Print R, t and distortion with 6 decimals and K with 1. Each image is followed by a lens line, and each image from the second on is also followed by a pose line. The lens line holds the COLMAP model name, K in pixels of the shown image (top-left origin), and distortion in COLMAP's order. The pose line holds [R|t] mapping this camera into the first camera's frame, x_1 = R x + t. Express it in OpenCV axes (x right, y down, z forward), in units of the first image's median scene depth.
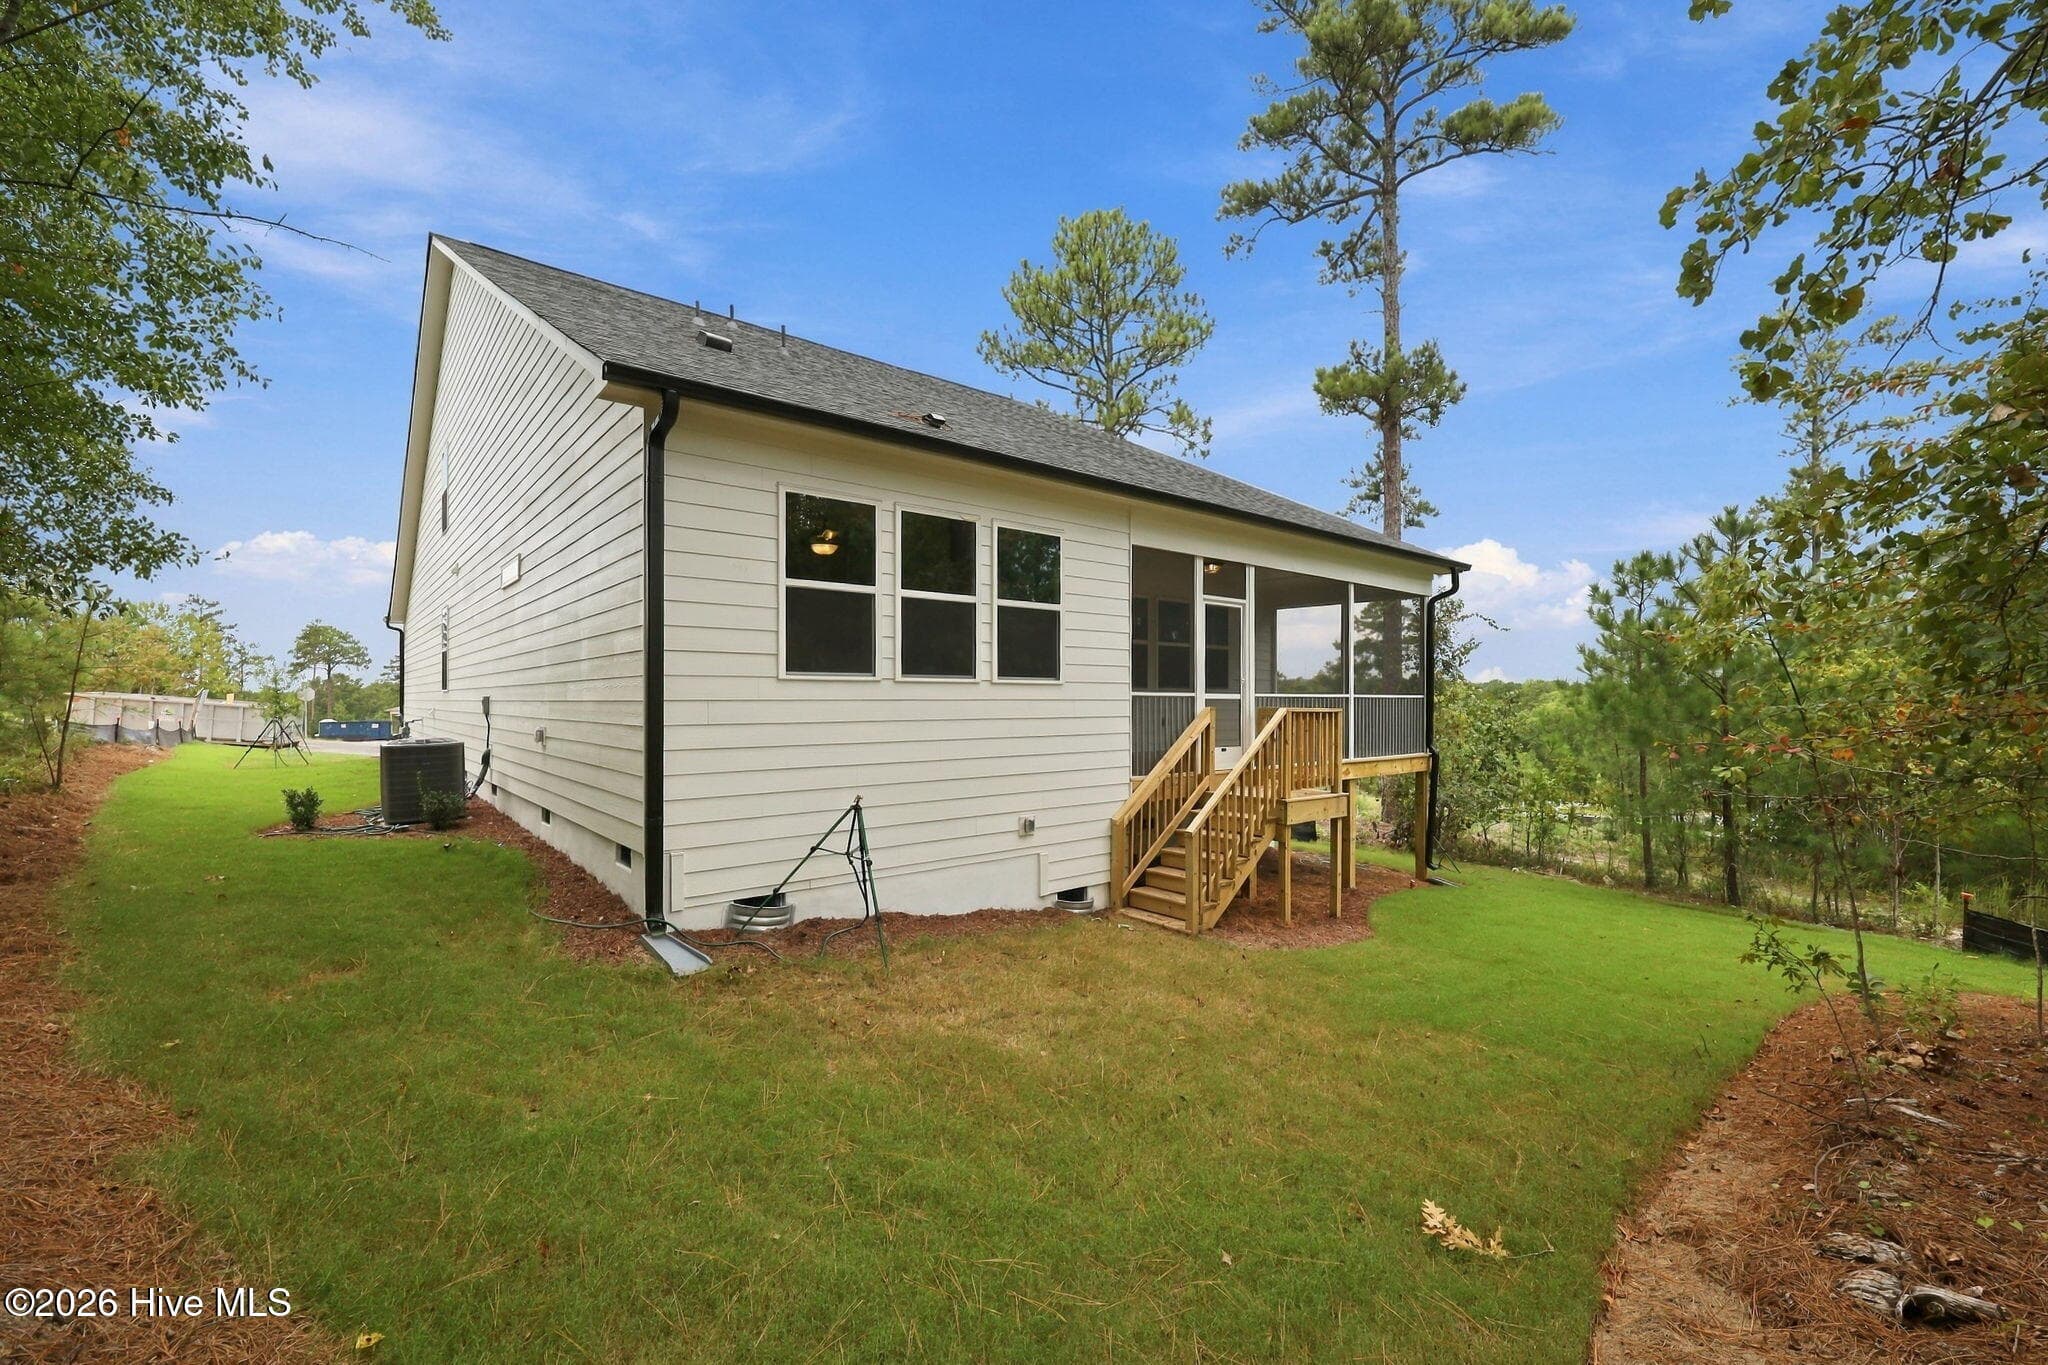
lens RADIAL K [[850.9, 0, 1019.1], [0, 850.9, 699.9], [0, 0, 1]] dist [0.001484, 0.001613]
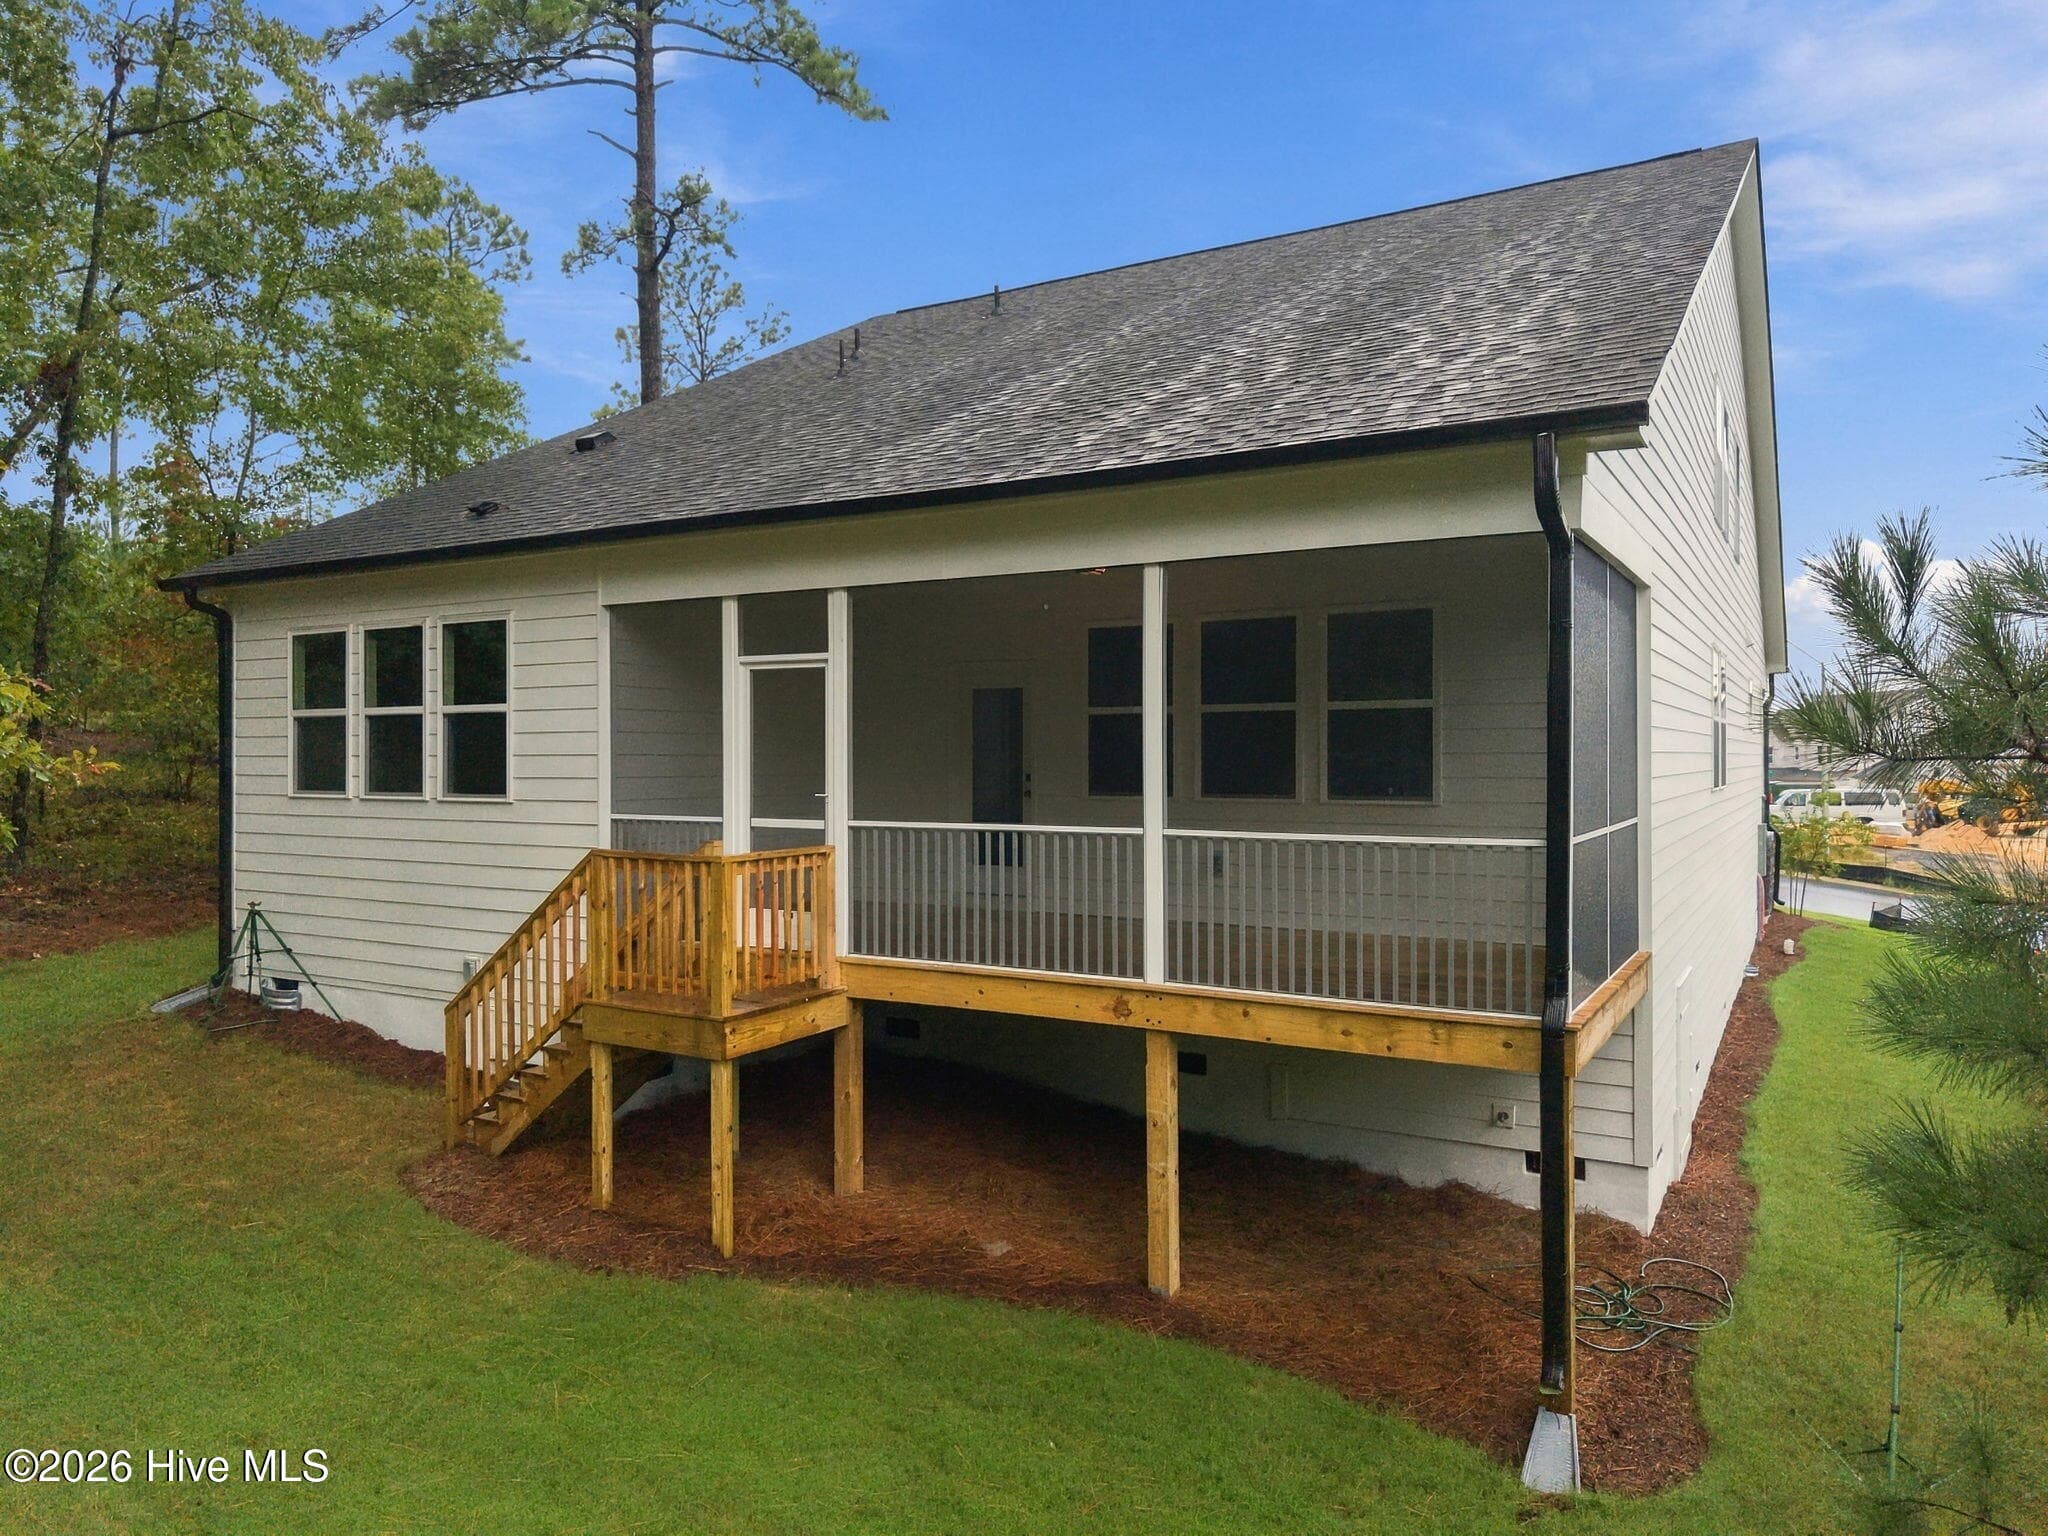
lens RADIAL K [[1382.8, 0, 1027.3], [0, 1382.8, 756.1], [0, 0, 1]] dist [0.025928, -0.013429]
pose [[0.343575, 0.004998, -0.939112, 1.456602], [0.007123, 0.999943, 0.007928, -0.069999], [0.939098, -0.009413, 0.343520, 1.016510]]
